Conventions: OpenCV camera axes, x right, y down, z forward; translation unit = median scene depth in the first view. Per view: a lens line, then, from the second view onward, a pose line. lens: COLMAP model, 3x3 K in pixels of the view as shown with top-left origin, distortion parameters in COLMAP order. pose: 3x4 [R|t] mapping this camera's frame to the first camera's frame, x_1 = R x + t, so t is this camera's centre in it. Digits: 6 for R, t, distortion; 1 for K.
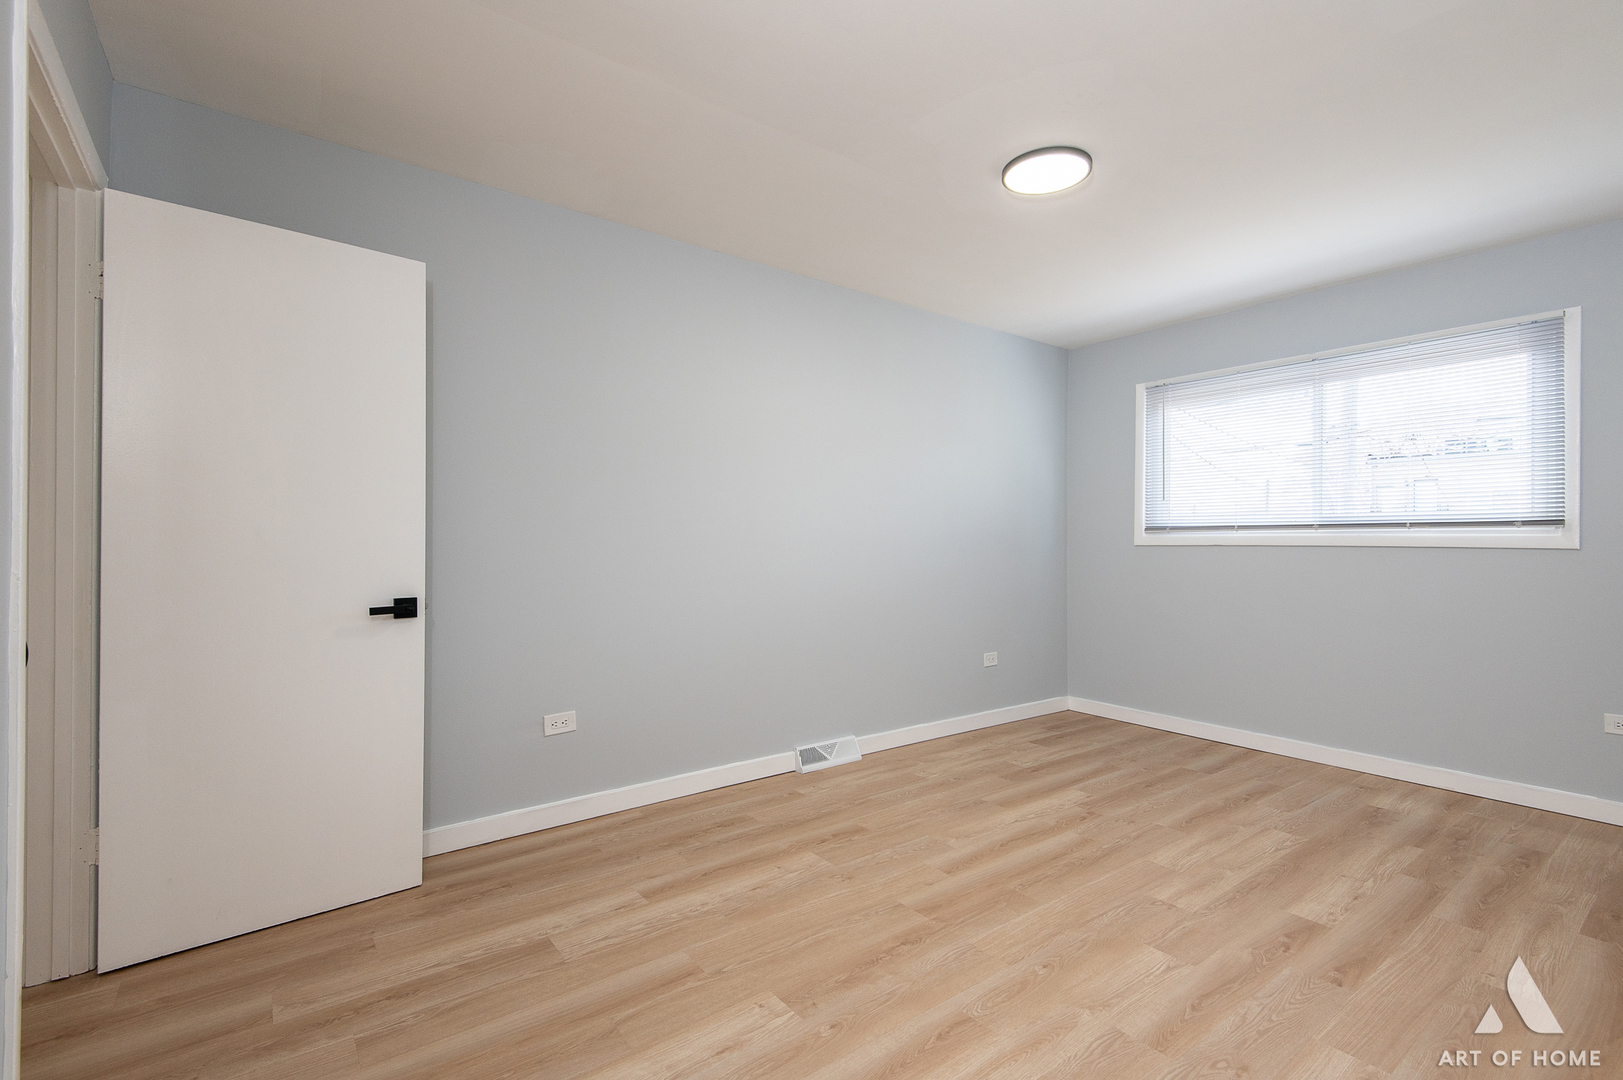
lens RADIAL K [[729.5, 0, 819.1], [0, 729.5, 544.3], [0, 0, 1]] dist [0.025465, -0.010334]
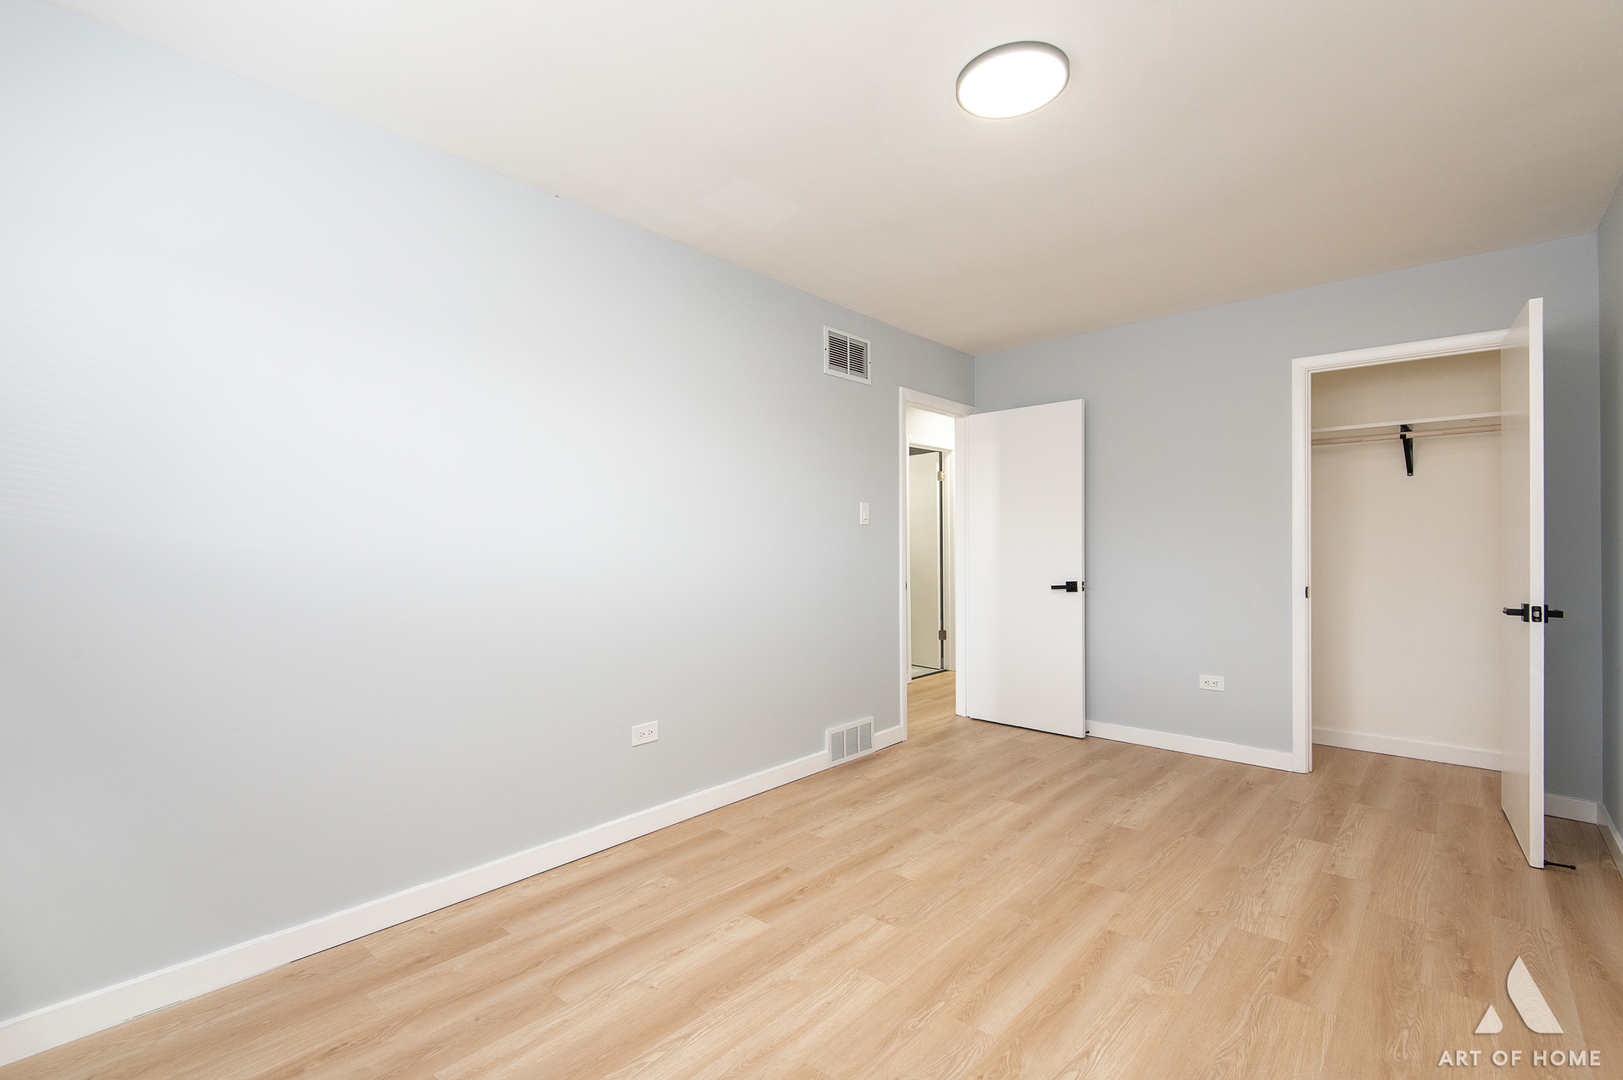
lens RADIAL K [[729.5, 0, 816.5], [0, 729.5, 552.3], [0, 0, 1]] dist [0.025465, -0.010334]
pose [[-0.982299, -0.001697, -0.187311, 0.734497], [-0.003713, 0.999939, 0.010415, -0.018137], [0.187282, 0.010926, -0.982245, 1.915434]]
